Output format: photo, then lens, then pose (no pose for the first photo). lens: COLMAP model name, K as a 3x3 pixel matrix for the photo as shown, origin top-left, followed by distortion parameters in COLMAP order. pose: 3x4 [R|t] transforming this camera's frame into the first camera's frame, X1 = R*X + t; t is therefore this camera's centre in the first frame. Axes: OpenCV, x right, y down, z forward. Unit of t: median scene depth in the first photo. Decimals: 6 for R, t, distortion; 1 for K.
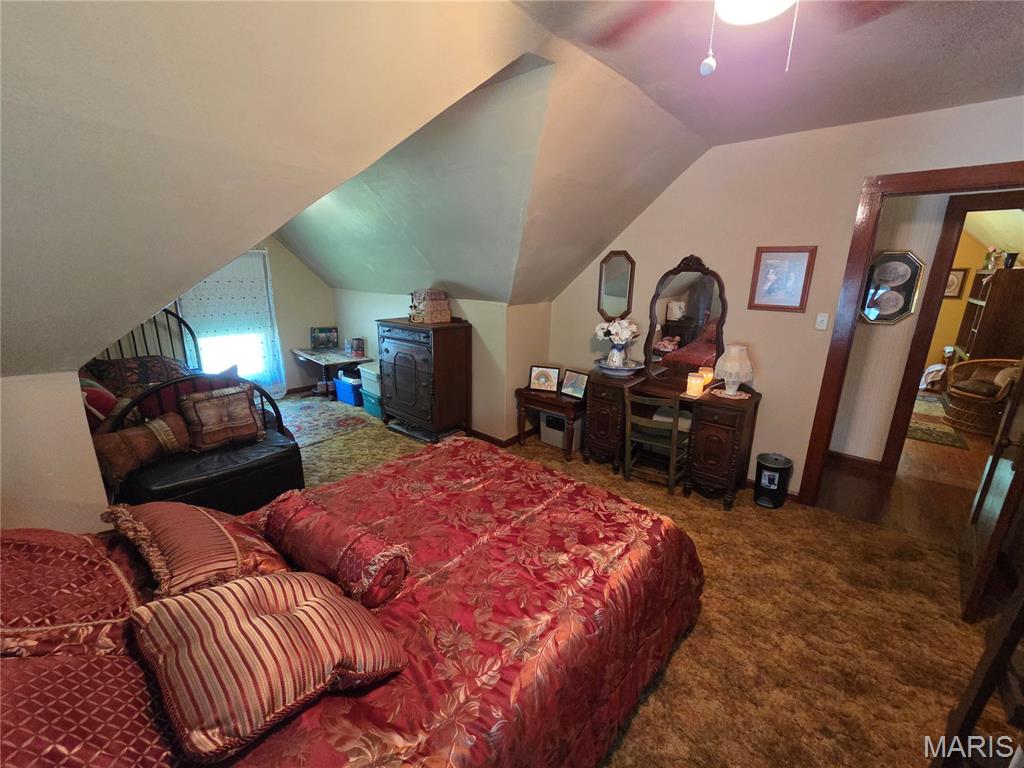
lens RADIAL K [[417.3, 0, 518.4], [0, 417.3, 380.3], [0, 0, 1]] dist [-0.000052, 0.000022]
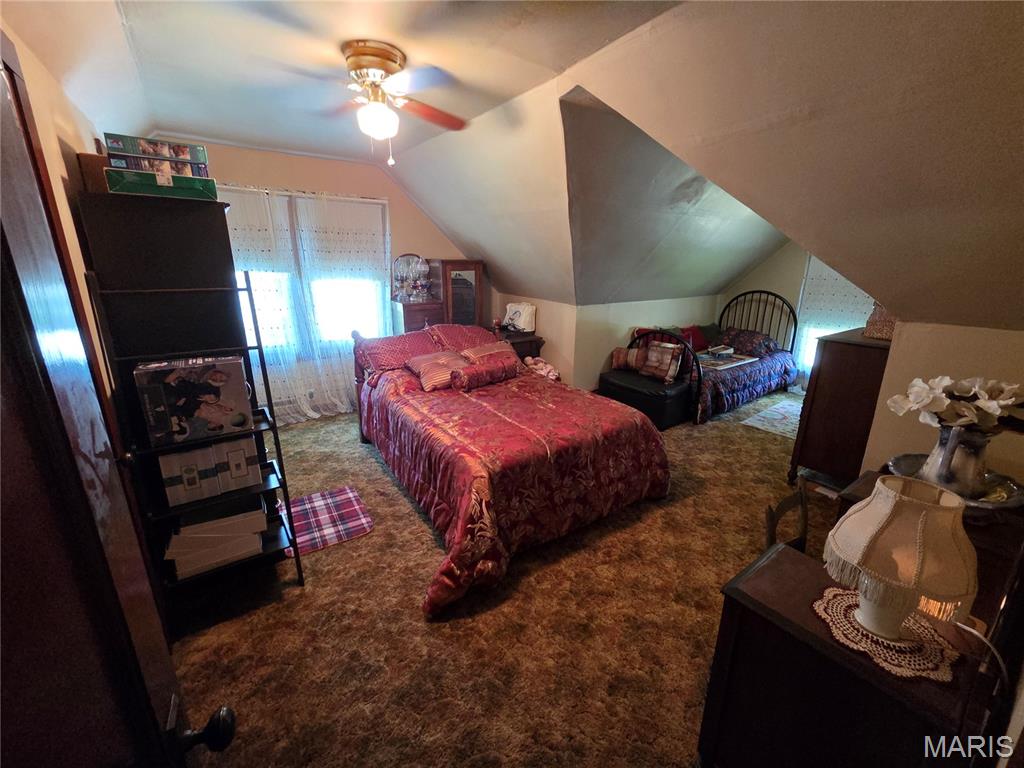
lens RADIAL K [[417.3, 0, 518.4], [0, 417.3, 380.3], [0, 0, 1]] dist [-0.000052, 0.000022]
pose [[-0.243072, 0.242980, -0.939083, 1.585281], [-0.260974, 0.916041, 0.304568, -0.320397], [0.934242, 0.319108, -0.159252, 1.390659]]
